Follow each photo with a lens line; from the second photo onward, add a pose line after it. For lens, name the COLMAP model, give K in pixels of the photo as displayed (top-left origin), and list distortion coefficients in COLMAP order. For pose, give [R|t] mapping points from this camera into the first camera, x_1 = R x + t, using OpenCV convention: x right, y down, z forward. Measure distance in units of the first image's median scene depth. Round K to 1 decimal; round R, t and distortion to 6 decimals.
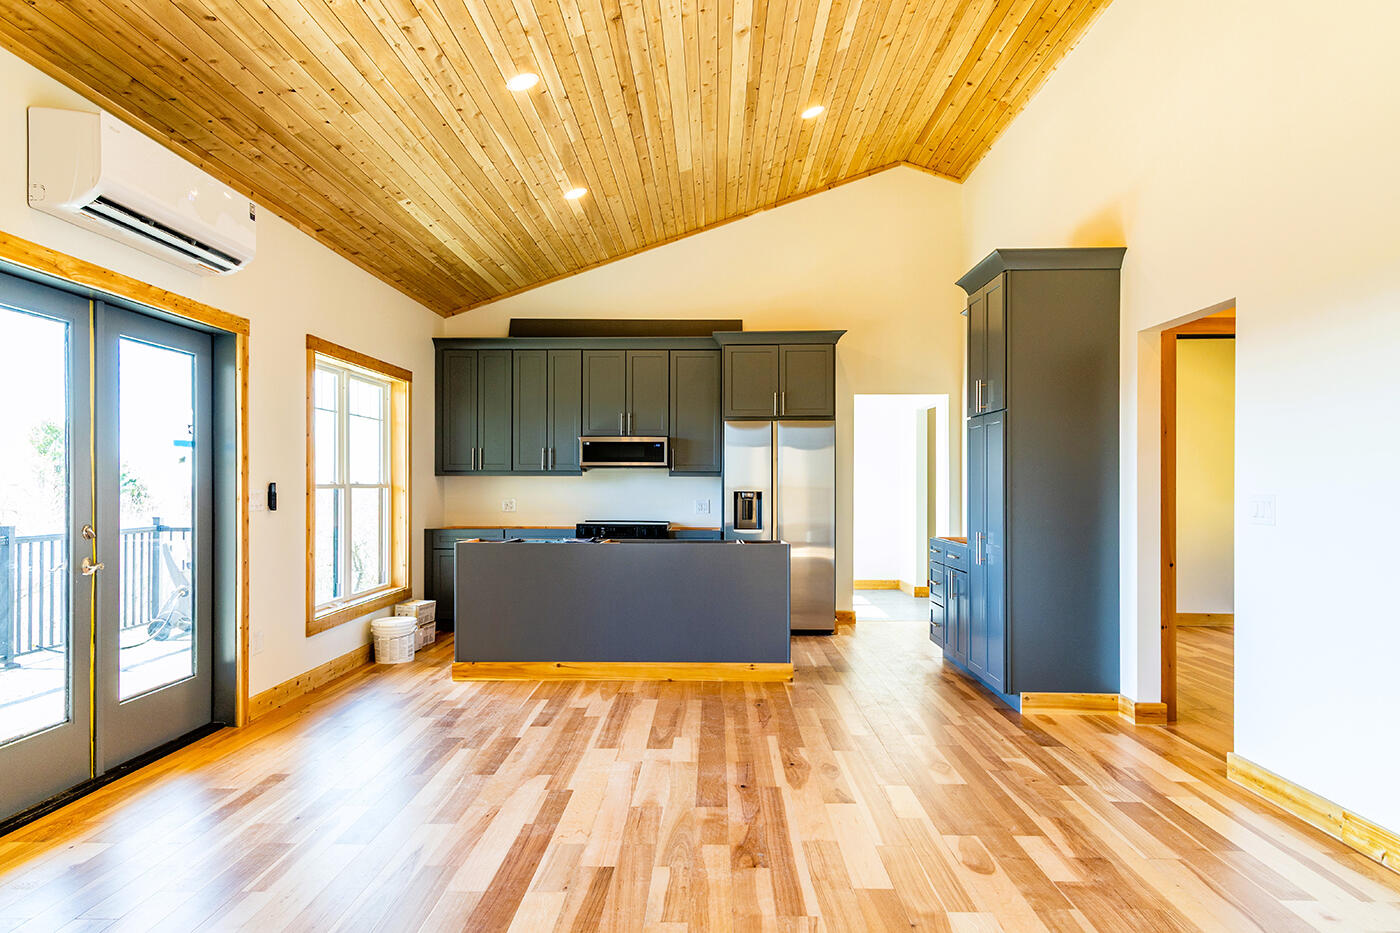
lens RADIAL K [[952.2, 0, 700.0], [0, 952.2, 466.5], [0, 0, 1]] dist [-0.023689, -0.003175]
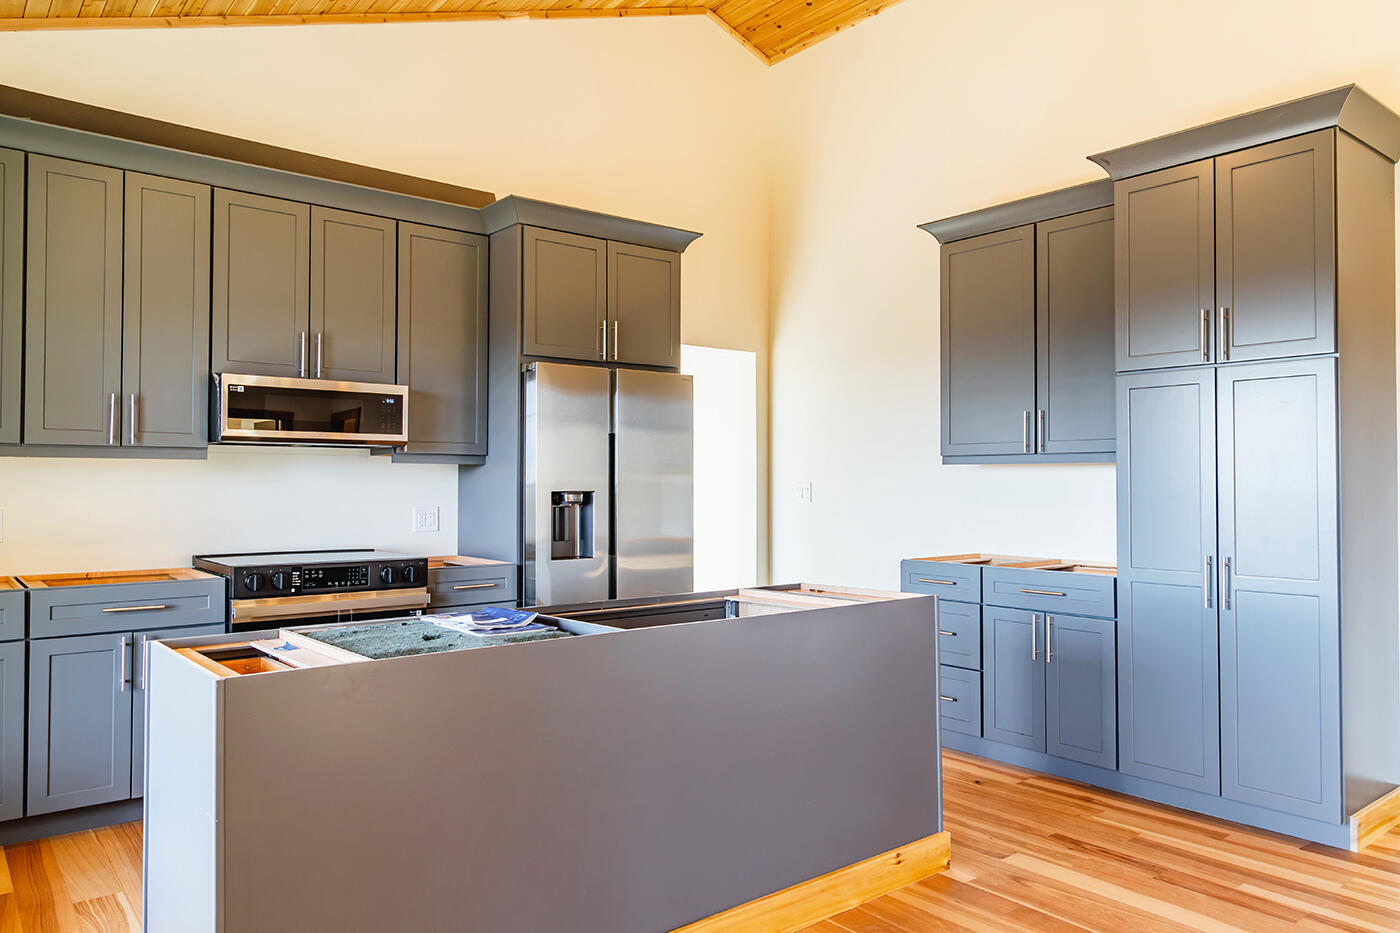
lens RADIAL K [[952.2, 0, 700.0], [0, 952.2, 466.5], [0, 0, 1]] dist [-0.023689, -0.003175]
pose [[0.765941, 0.013140, 0.642777, -0.241653], [-0.017204, 0.999852, 0.000061, 0.009890], [-0.642681, -0.011105, 0.766053, 0.505822]]
